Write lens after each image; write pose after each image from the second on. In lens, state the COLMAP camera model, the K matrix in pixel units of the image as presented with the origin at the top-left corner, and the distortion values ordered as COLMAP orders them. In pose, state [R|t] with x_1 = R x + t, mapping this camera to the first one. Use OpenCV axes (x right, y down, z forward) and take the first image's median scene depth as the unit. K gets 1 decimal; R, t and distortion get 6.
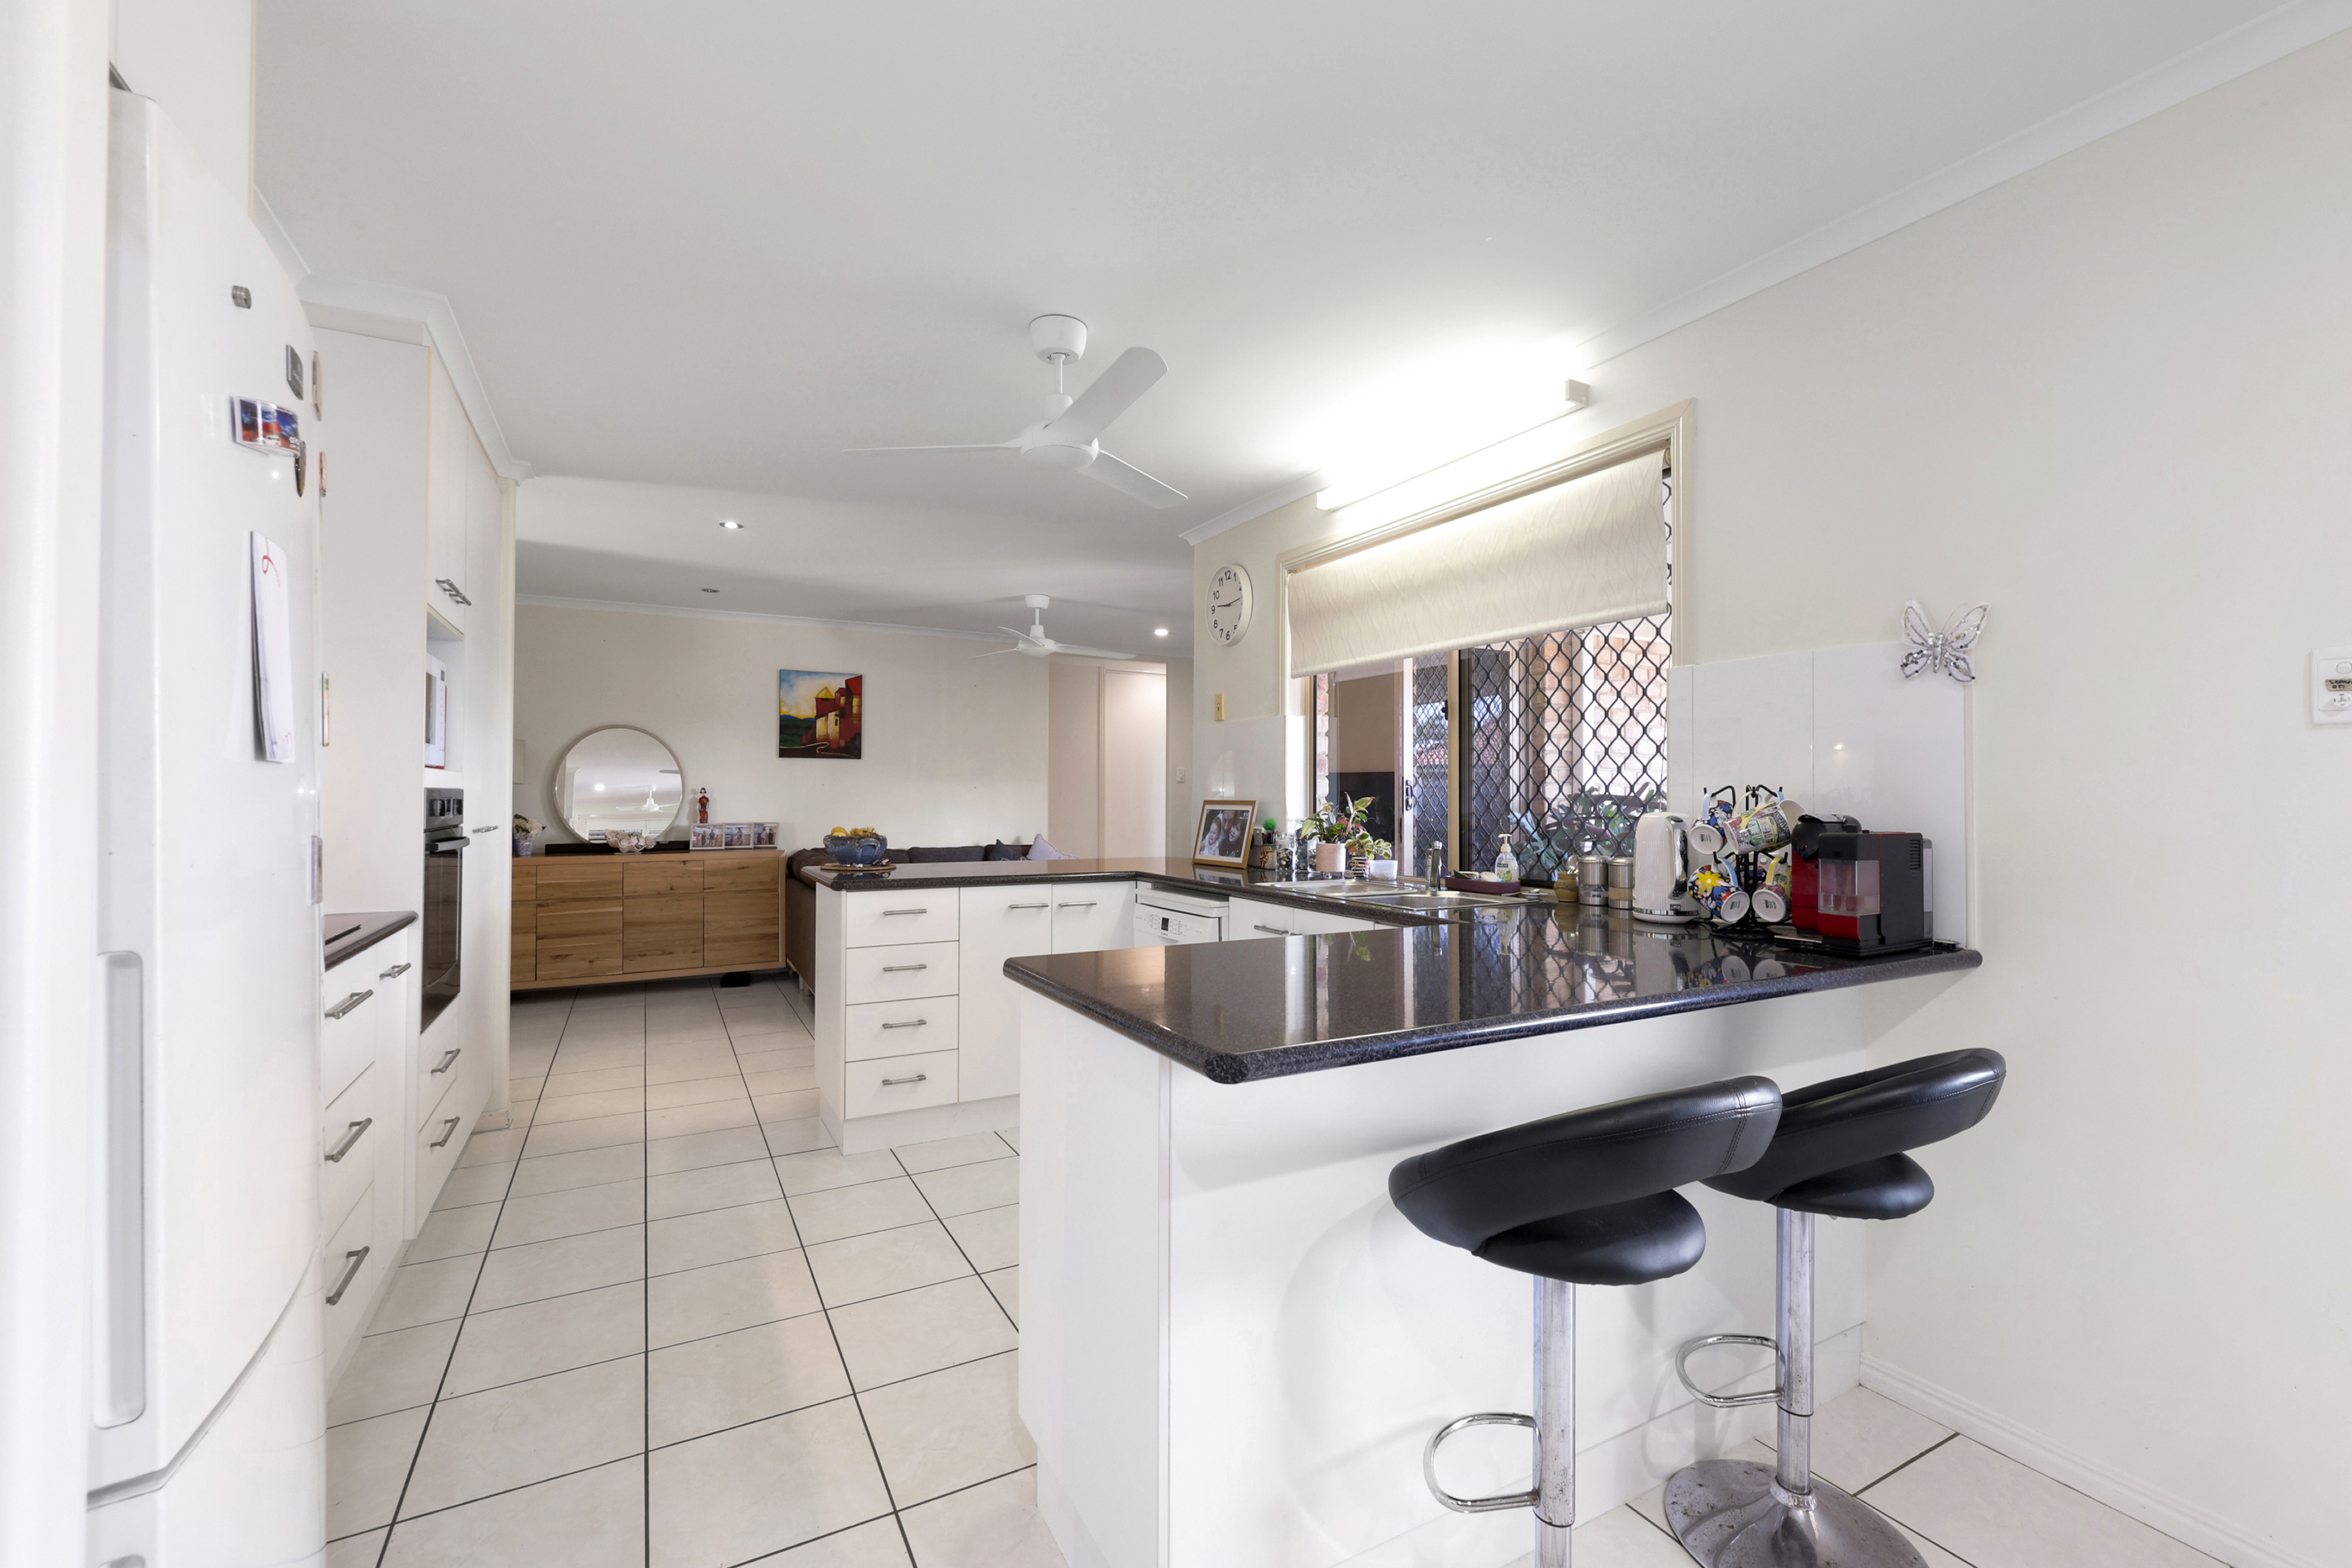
lens RADIAL K [[1000.4, 0, 1185.9], [0, 1000.4, 798.5], [0, 0, 1]] dist [0.002740, 0.000103]
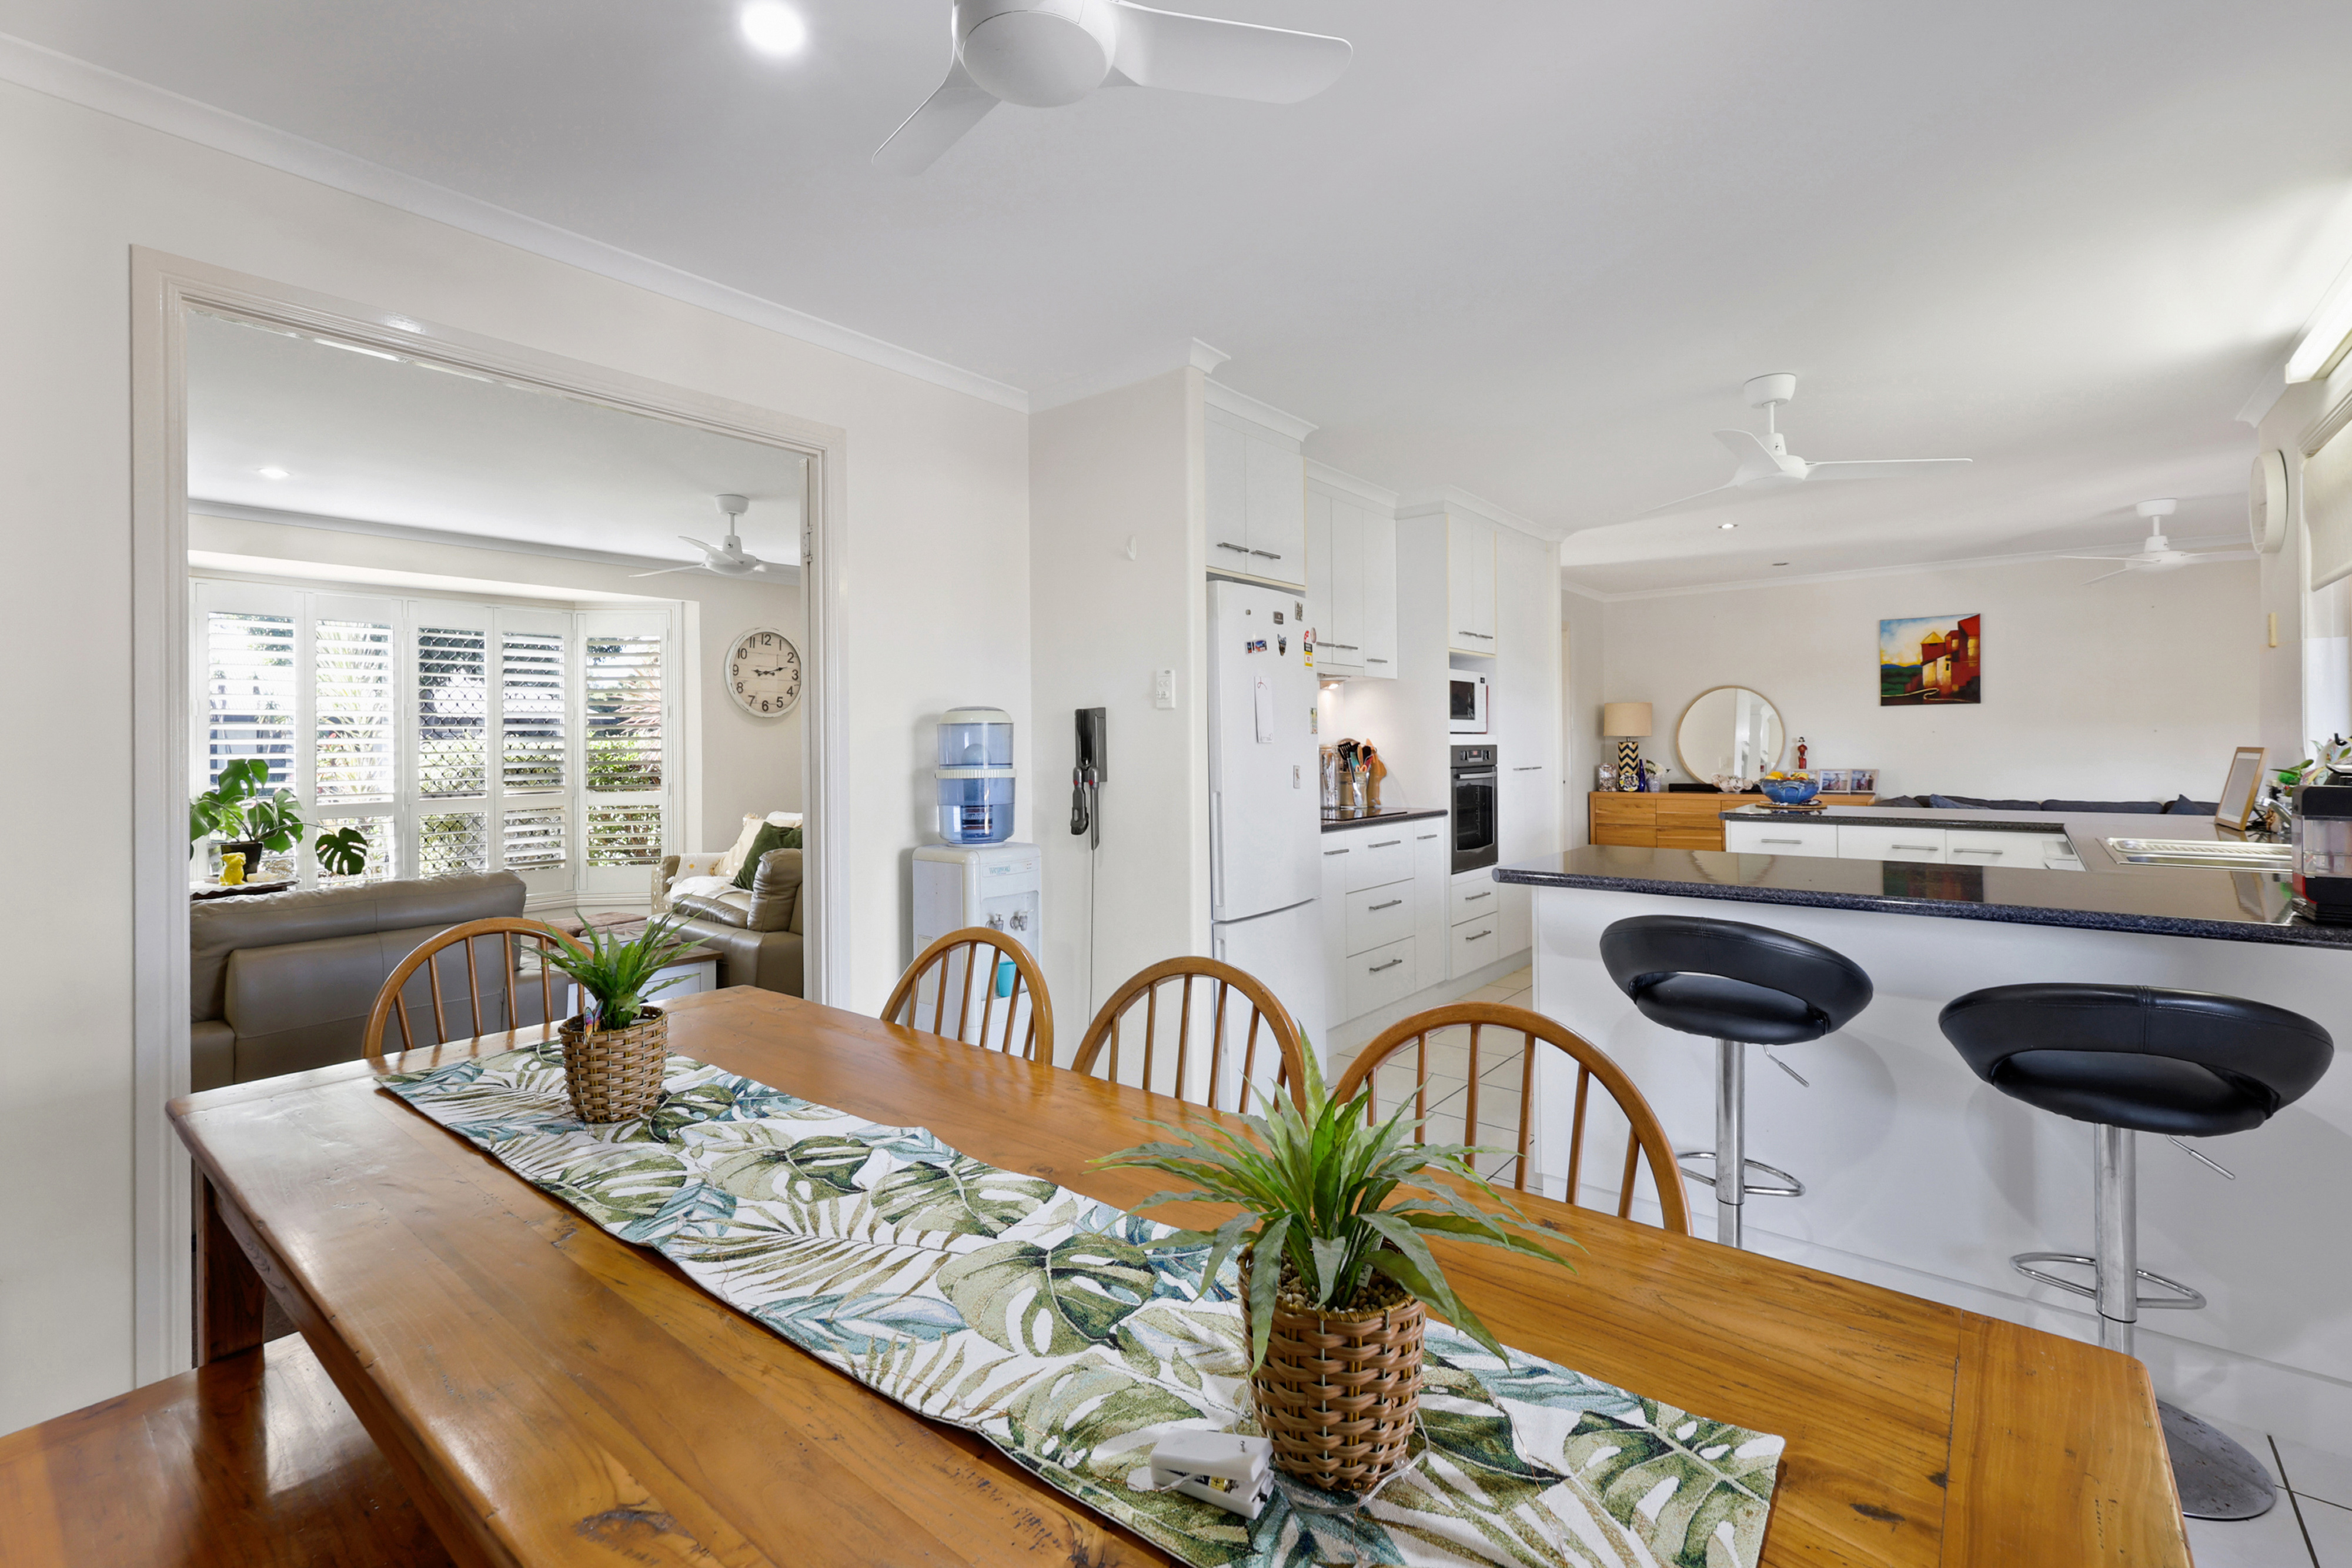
lens RADIAL K [[1000.4, 0, 1170.7], [0, 1000.4, 762.5], [0, 0, 1]] dist [0.002740, 0.000103]
pose [[0.389044, 0.008159, -0.921183, 0.260334], [0.007200, 0.999903, 0.011897, -0.000554], [0.921191, -0.011261, 0.388948, -0.072105]]
